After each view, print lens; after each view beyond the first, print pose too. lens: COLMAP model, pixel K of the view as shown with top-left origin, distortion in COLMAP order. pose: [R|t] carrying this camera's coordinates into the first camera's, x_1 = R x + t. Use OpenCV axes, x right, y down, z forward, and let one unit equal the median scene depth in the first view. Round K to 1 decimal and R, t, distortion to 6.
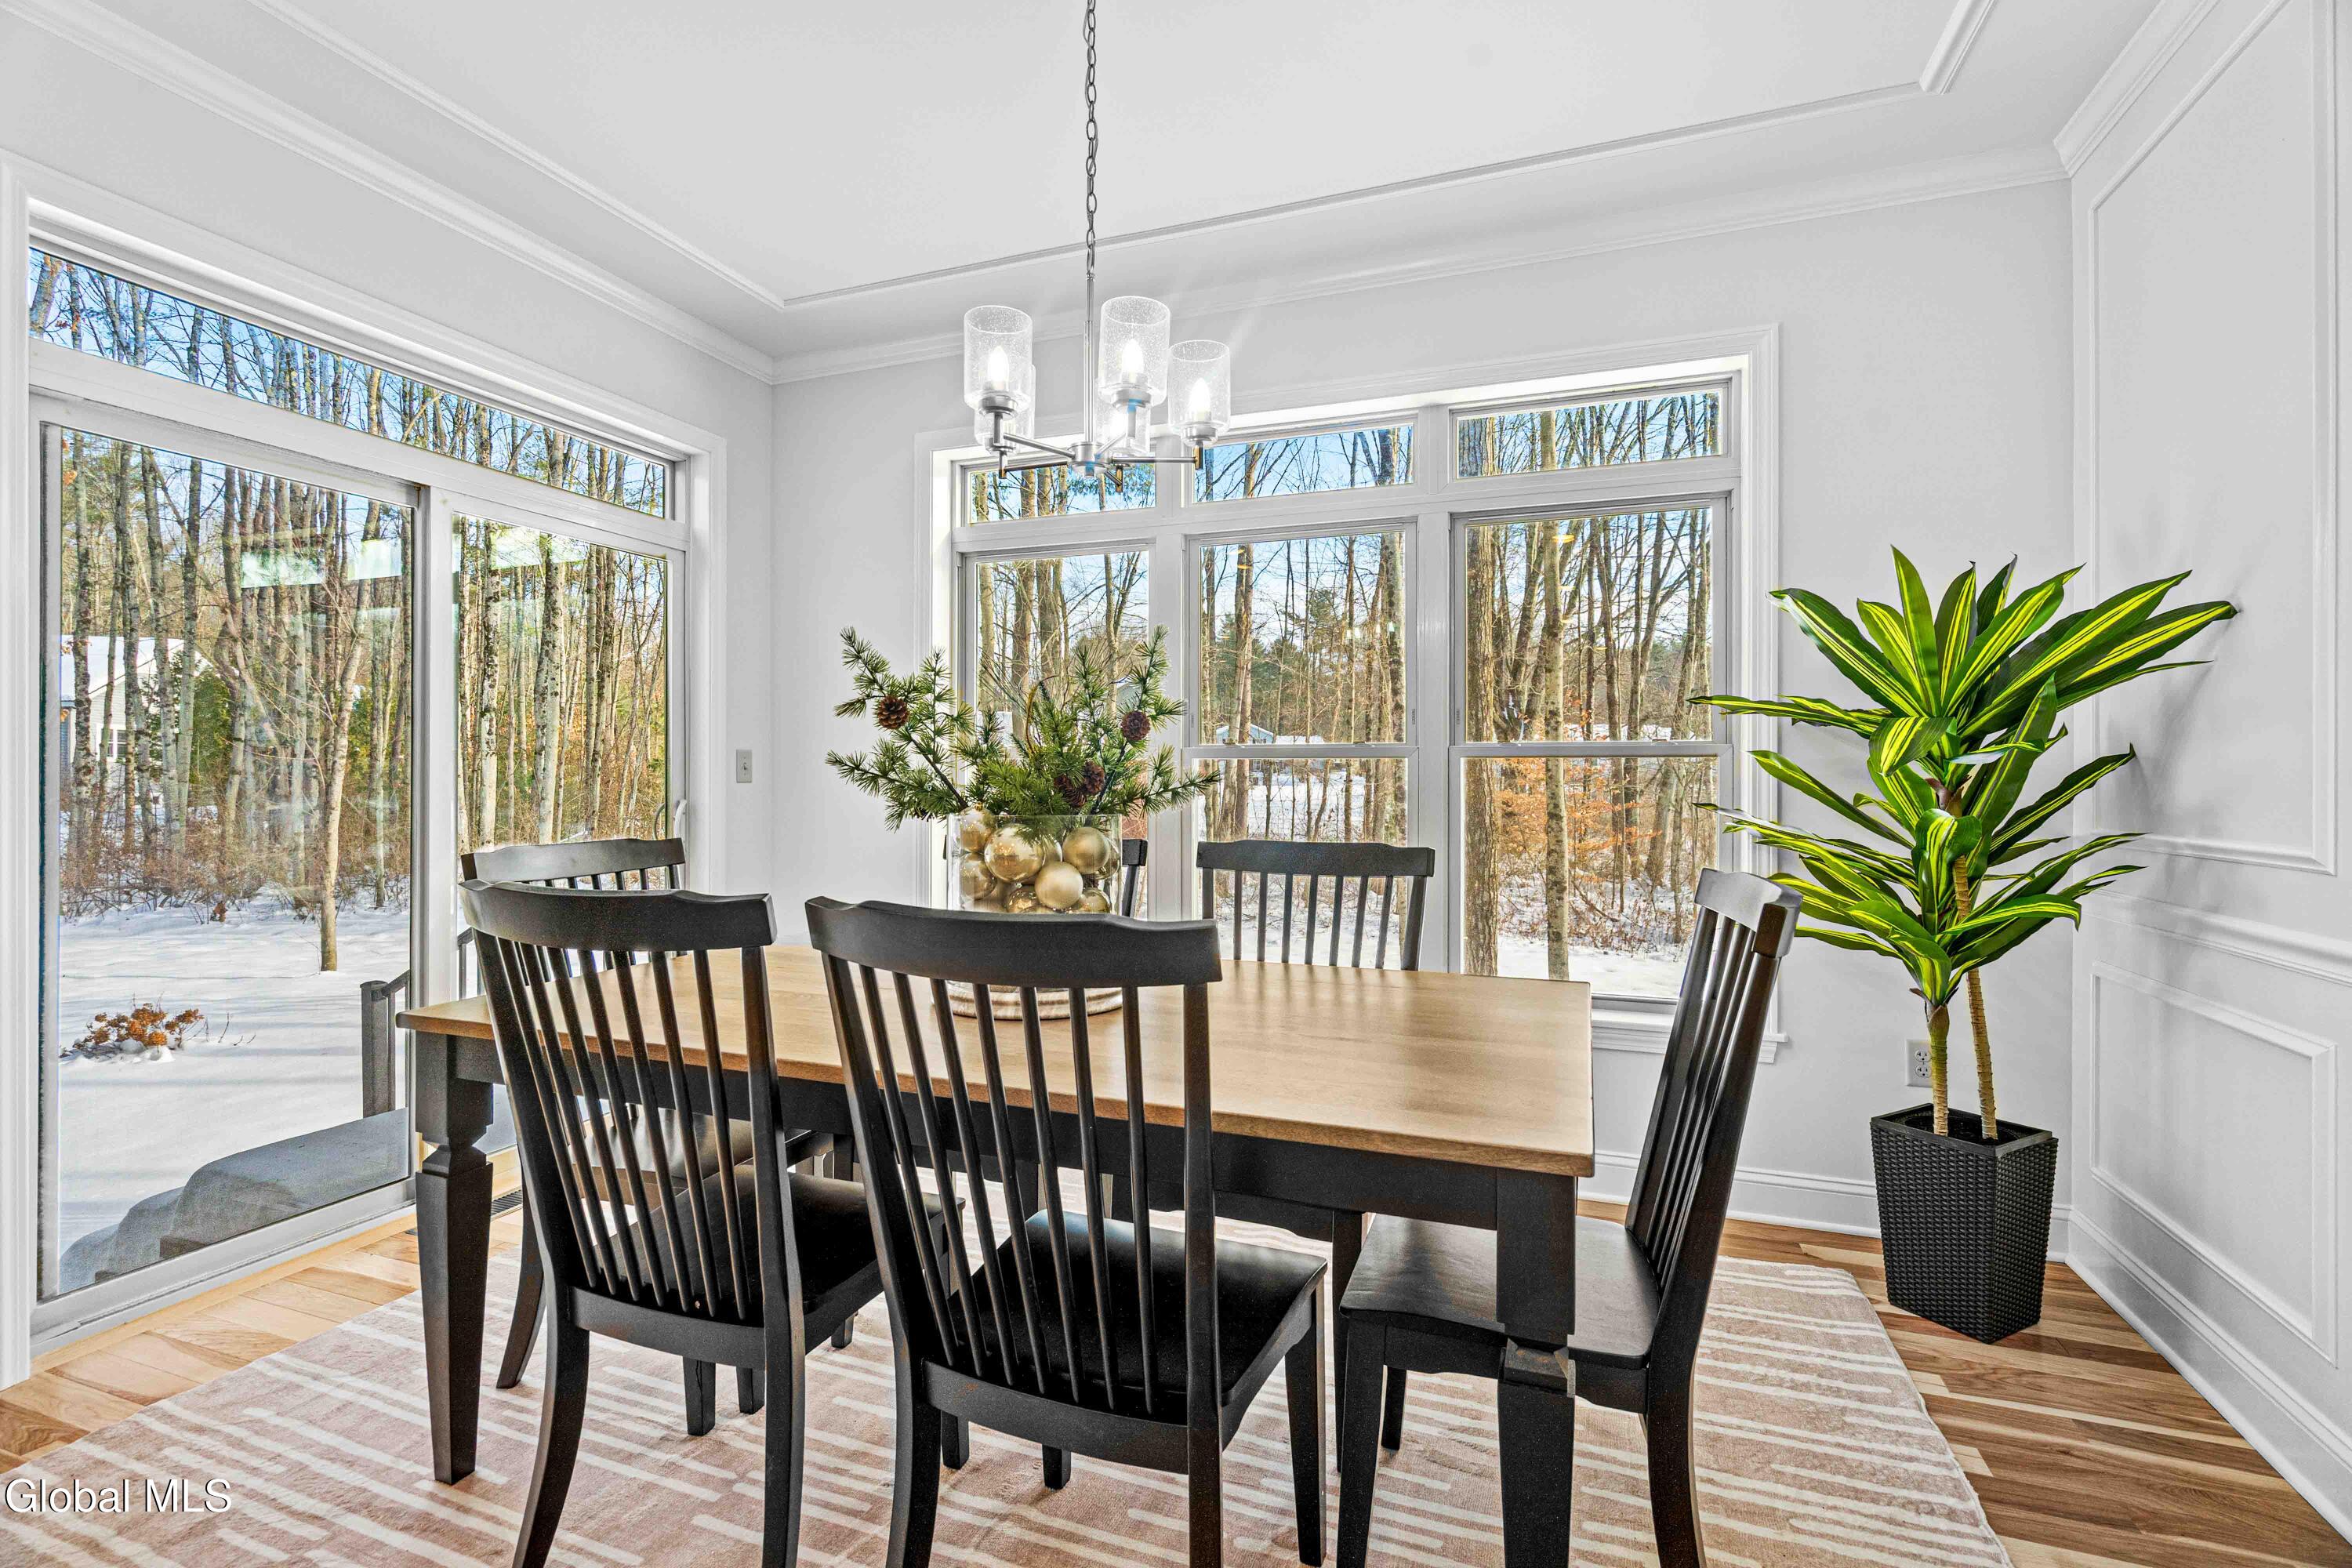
lens RADIAL K [[1095.6, 0, 1170.6], [0, 1095.6, 784.3], [0, 0, 1]] dist [-0.002395, 0.000174]
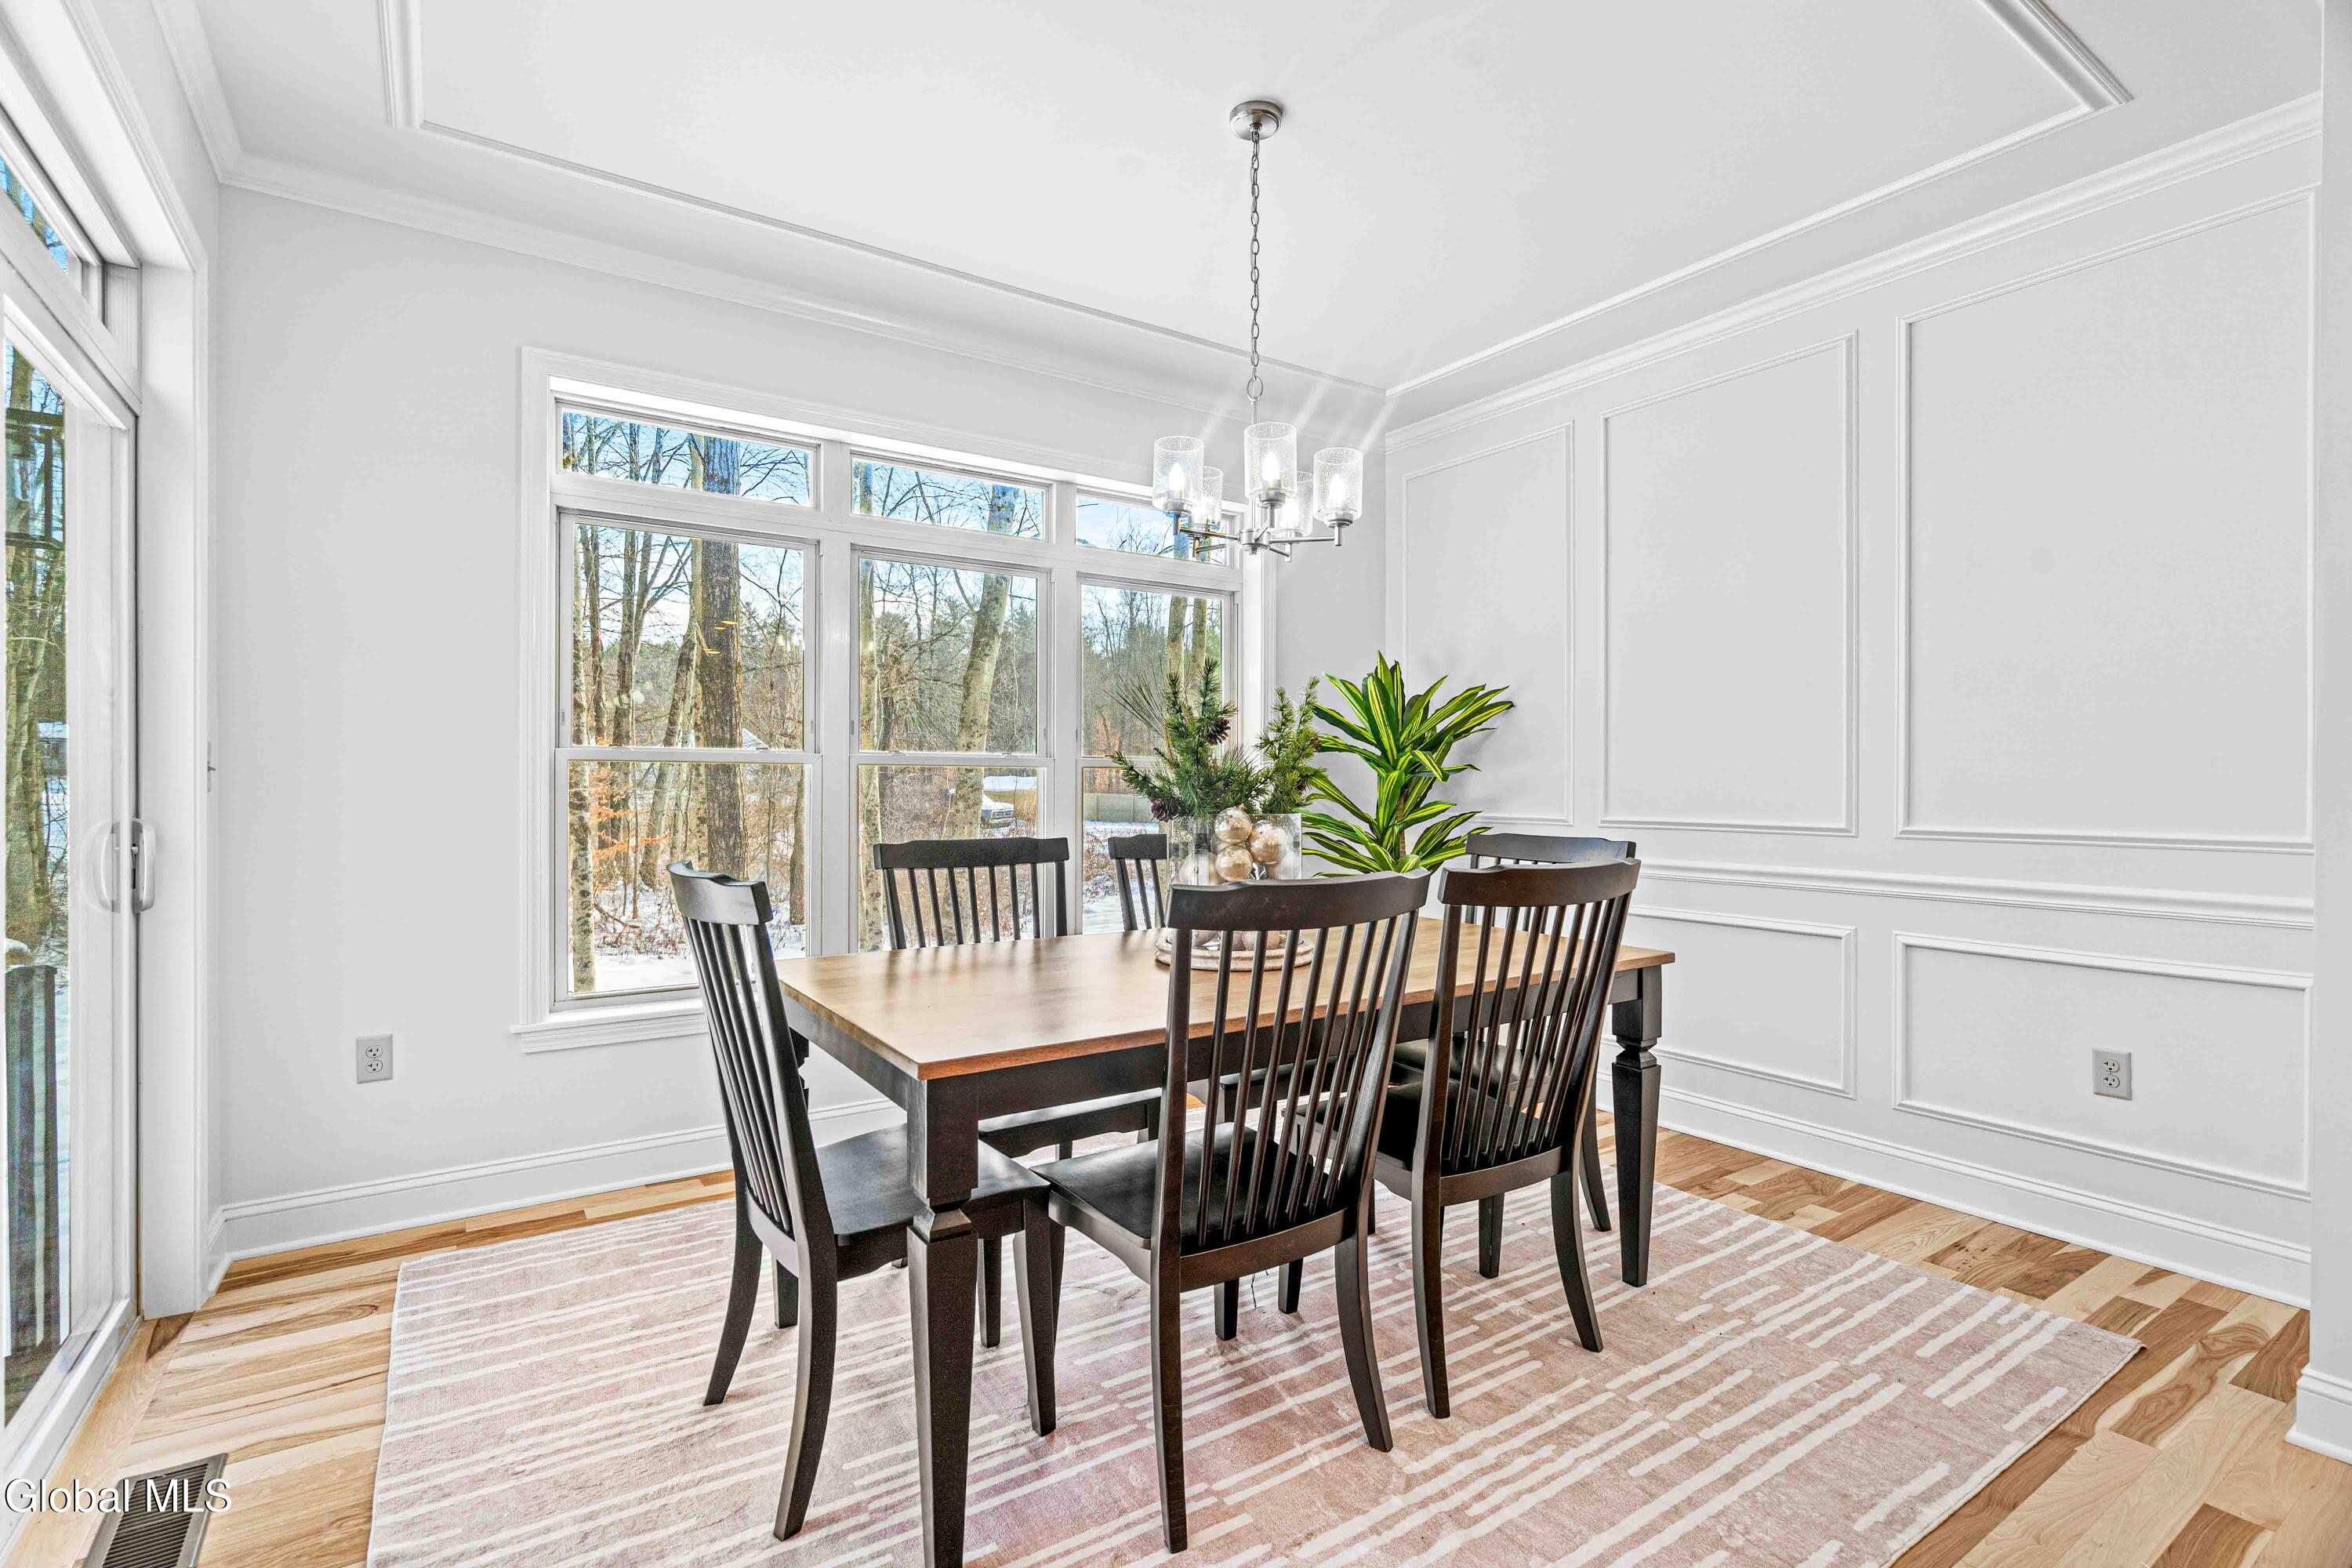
lens RADIAL K [[1095.6, 0, 1170.6], [0, 1095.6, 784.3], [0, 0, 1]] dist [-0.002395, 0.000174]
pose [[0.592368, 0.000354, 0.805668, -0.651836], [0.005256, 0.999977, -0.004304, 0.002787], [-0.805651, 0.006784, 0.592352, 0.166220]]
